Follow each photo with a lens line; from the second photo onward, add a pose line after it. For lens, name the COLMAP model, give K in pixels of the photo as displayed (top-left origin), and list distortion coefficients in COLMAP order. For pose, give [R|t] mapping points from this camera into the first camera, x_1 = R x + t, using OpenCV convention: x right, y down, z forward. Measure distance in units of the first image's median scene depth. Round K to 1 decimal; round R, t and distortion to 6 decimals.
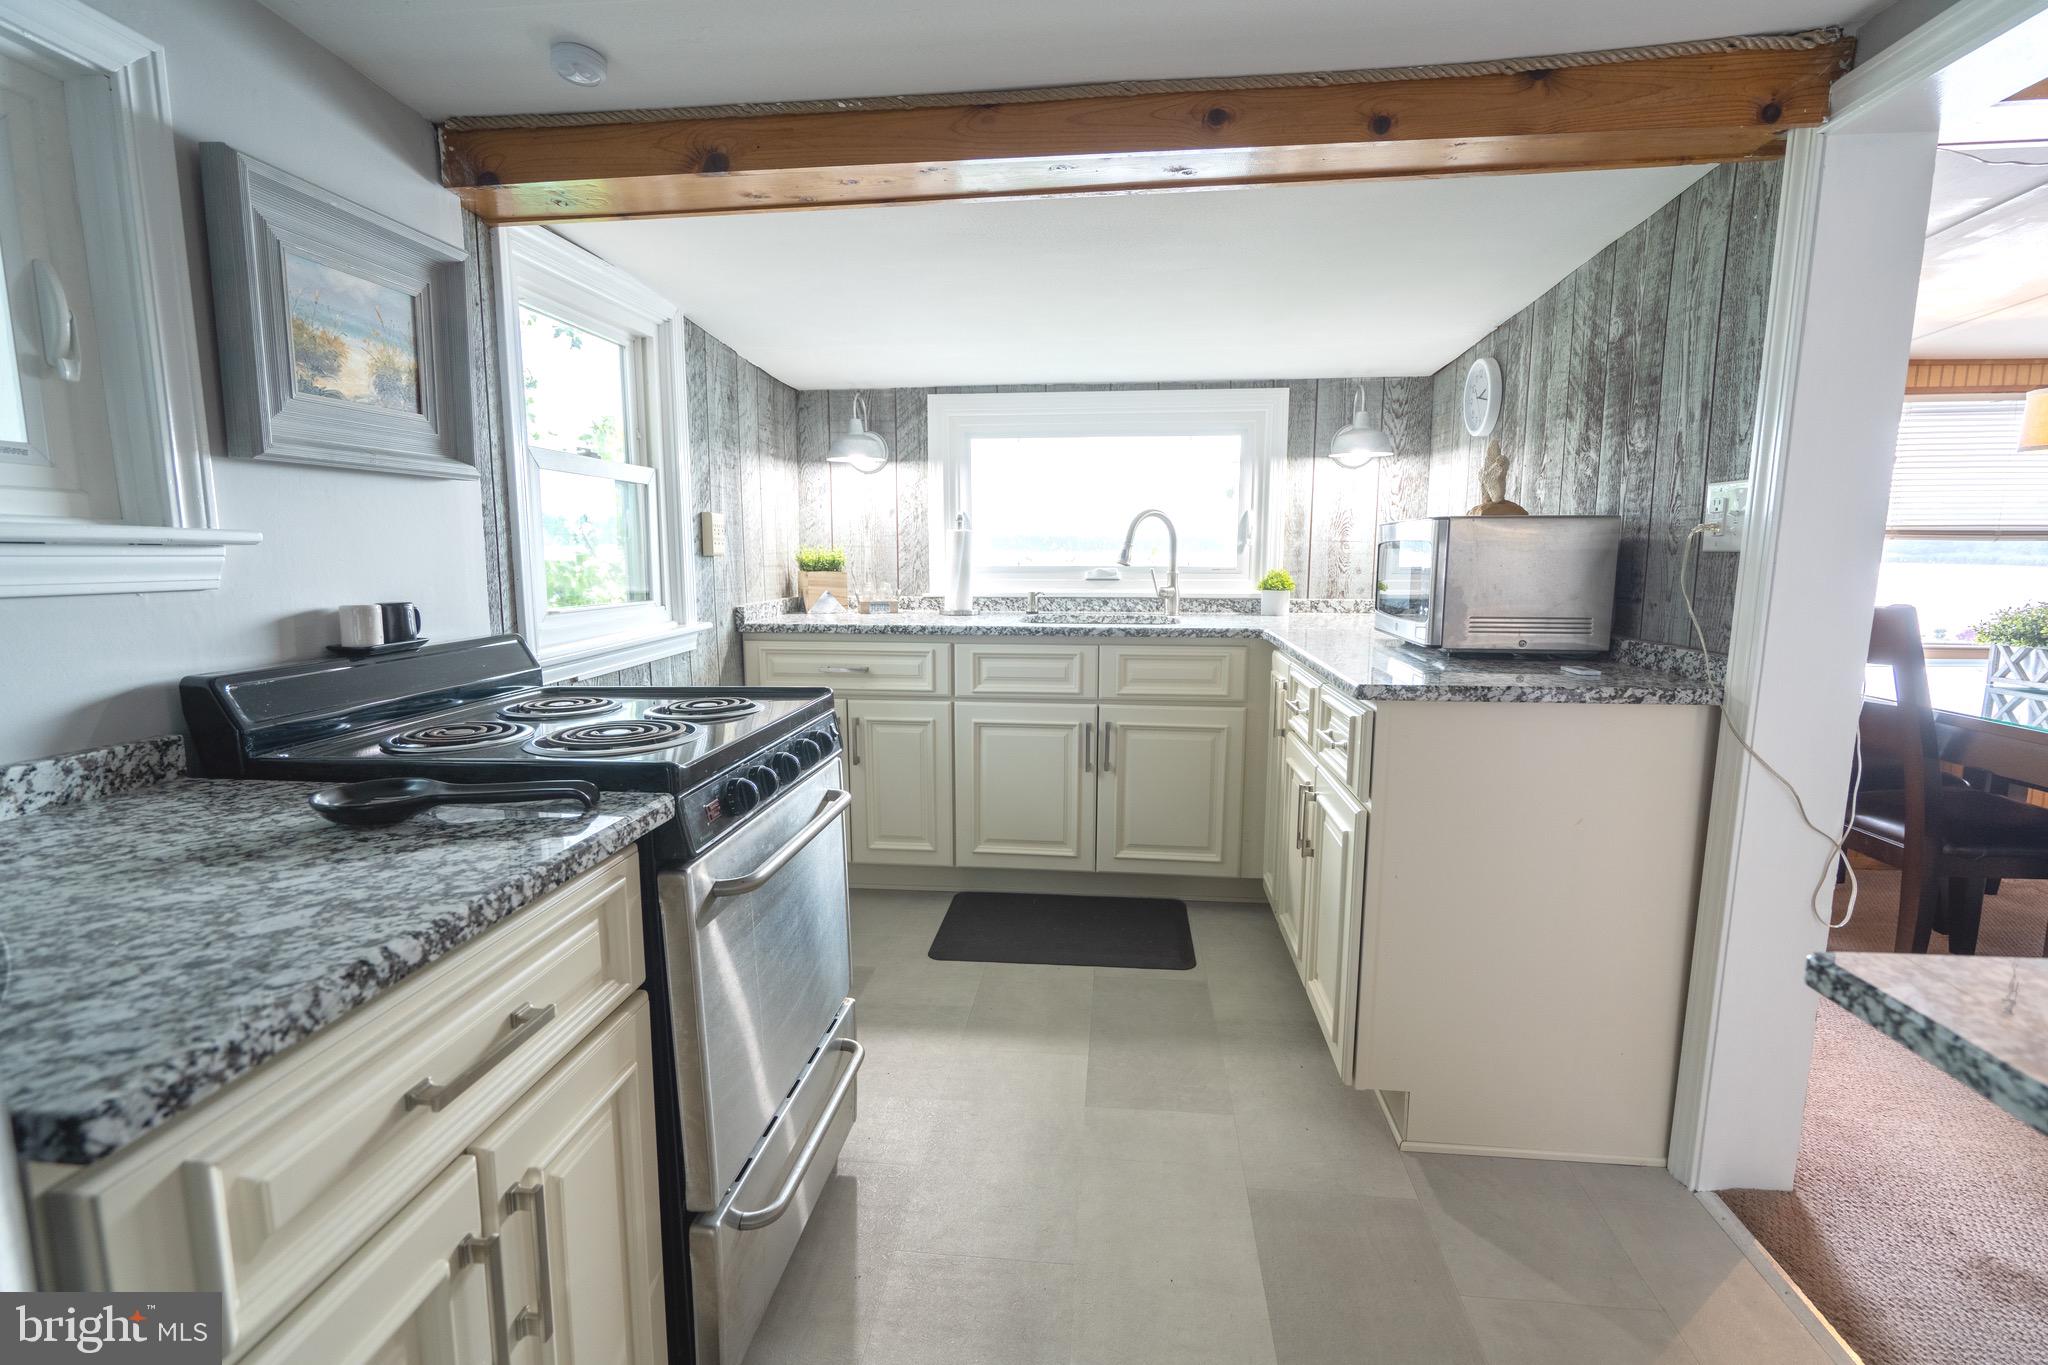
lens RADIAL K [[927.3, 0, 1017.5], [0, 927.3, 681.0], [0, 0, 1]] dist [-0.003653, 0.000784]
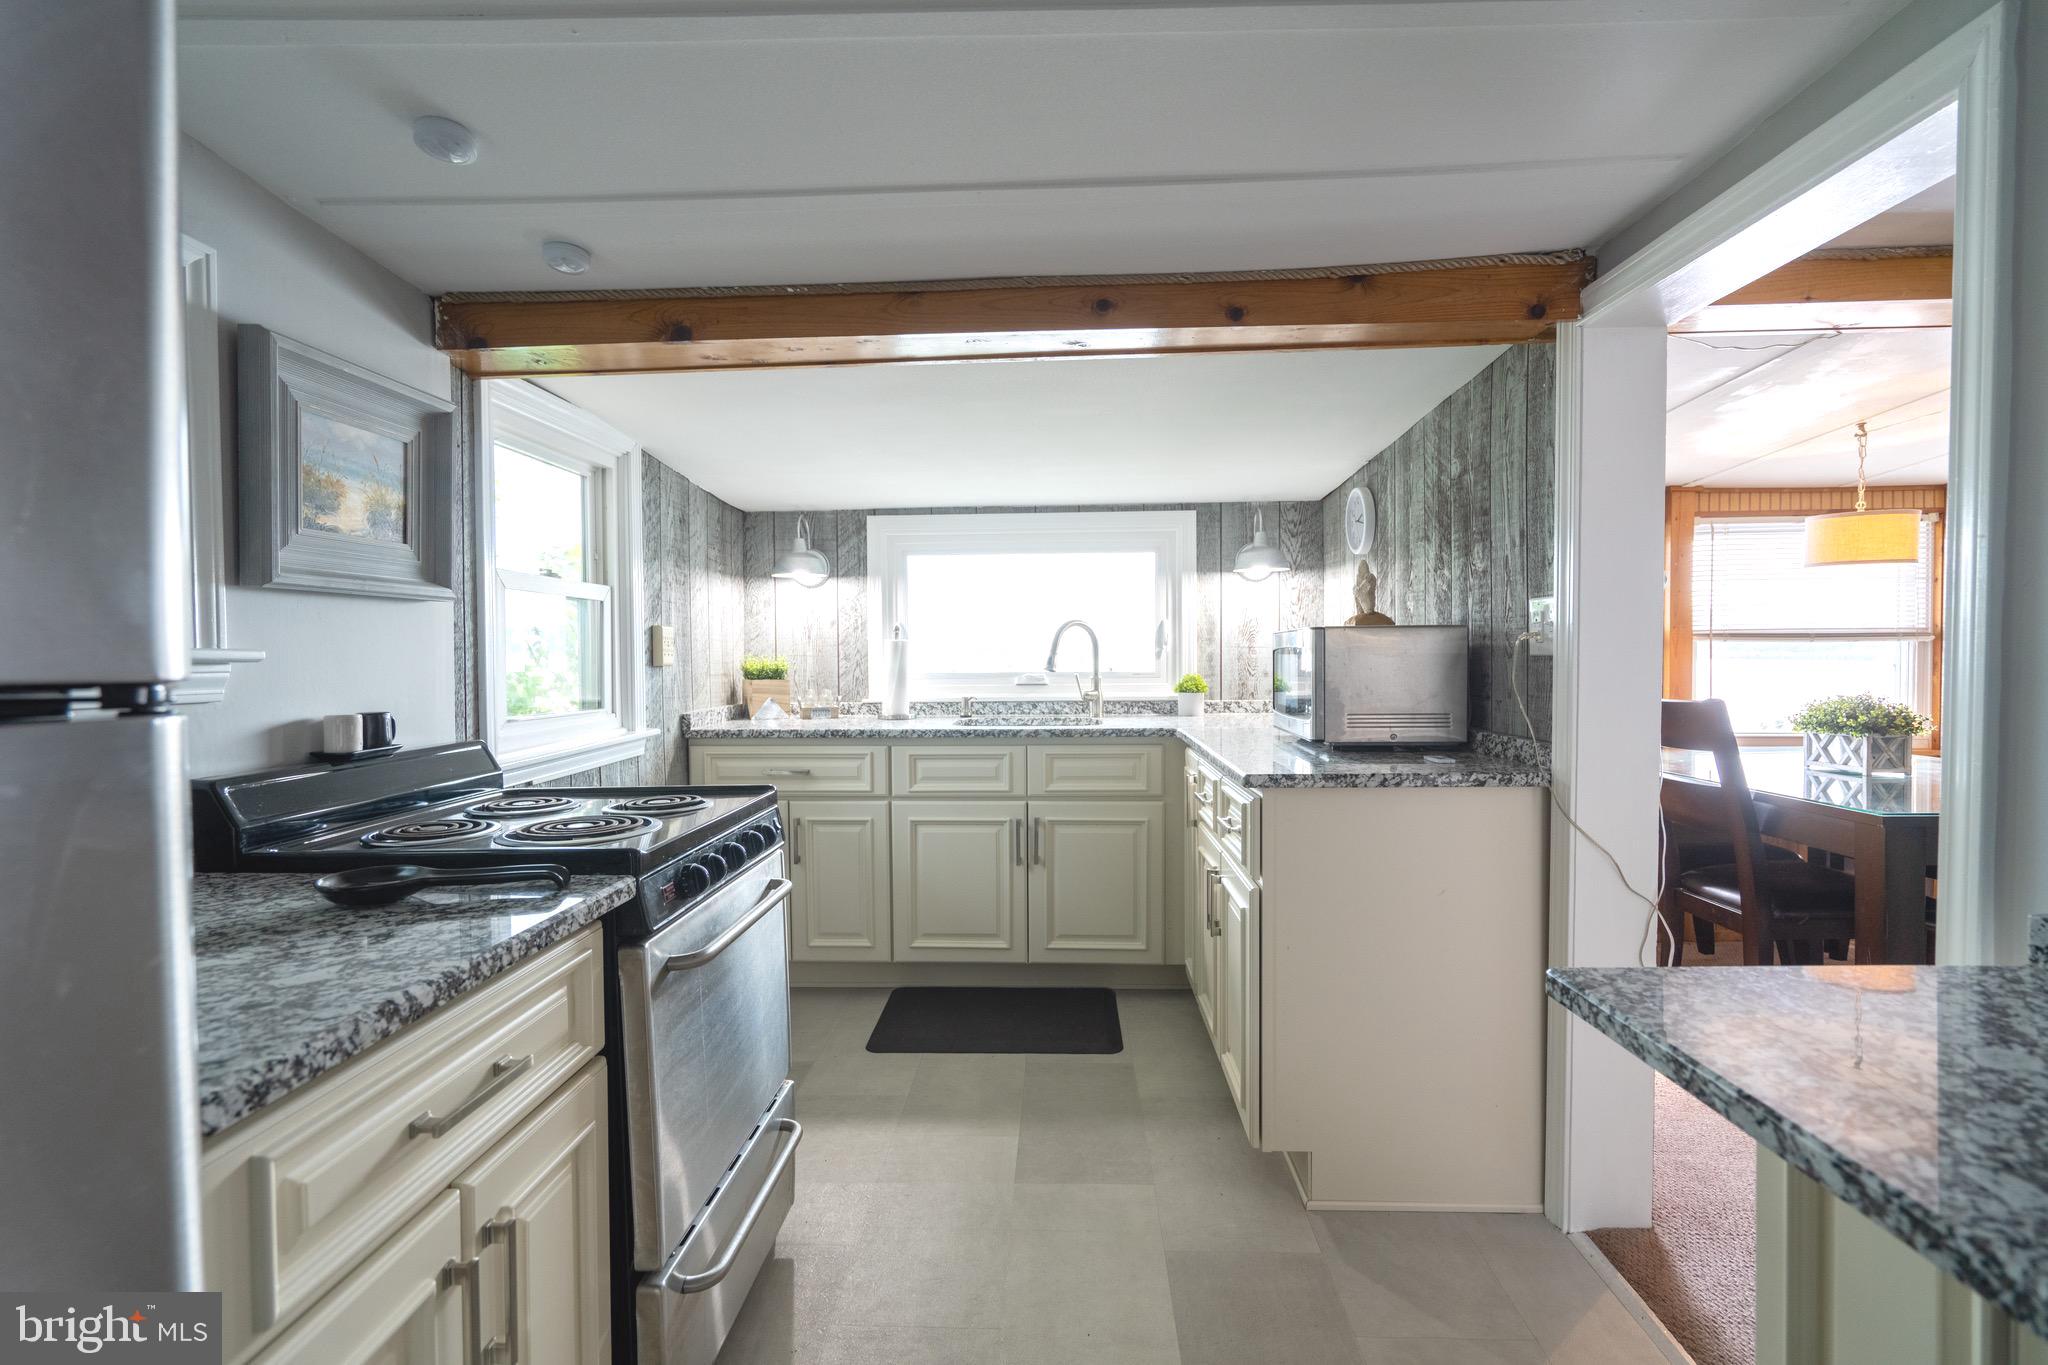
lens RADIAL K [[927.3, 0, 1017.5], [0, 927.3, 681.0], [0, 0, 1]] dist [-0.003653, 0.000784]
pose [[0.998085, -0.010165, 0.061022, 0.014693], [0.016968, 0.993559, -0.112037, 0.008976], [-0.059491, 0.112858, 0.991829, -0.087203]]
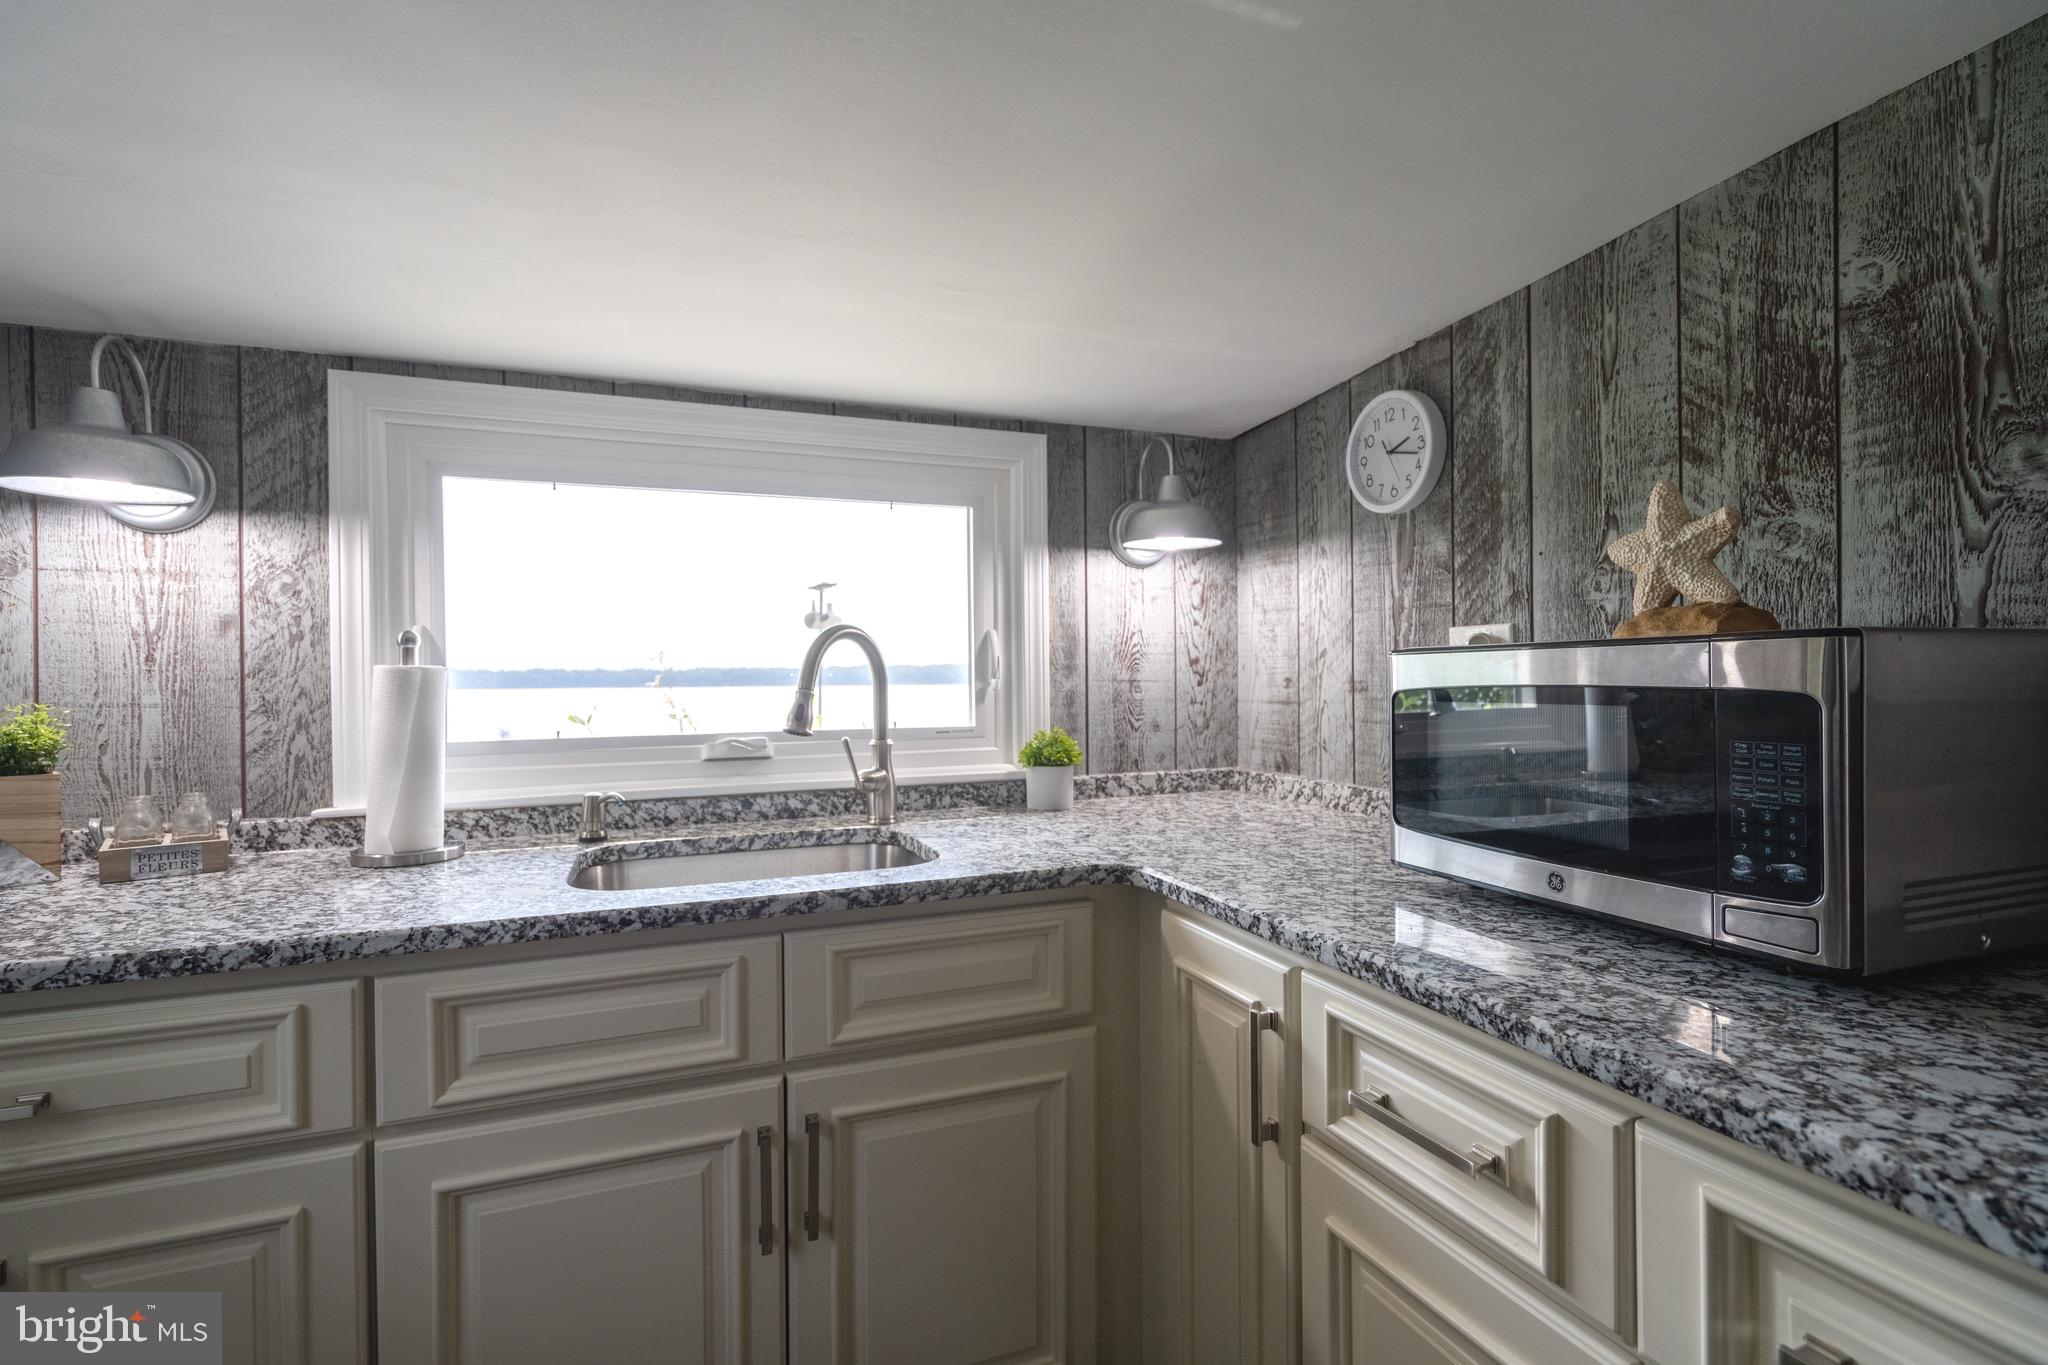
lens RADIAL K [[927.3, 0, 1017.5], [0, 927.3, 681.0], [0, 0, 1]] dist [-0.003653, 0.000784]
pose [[0.885792, -0.011303, 0.463945, -0.014867], [0.077171, 0.989373, -0.123234, -0.111135], [-0.457622, 0.144963, 0.877250, 0.678309]]
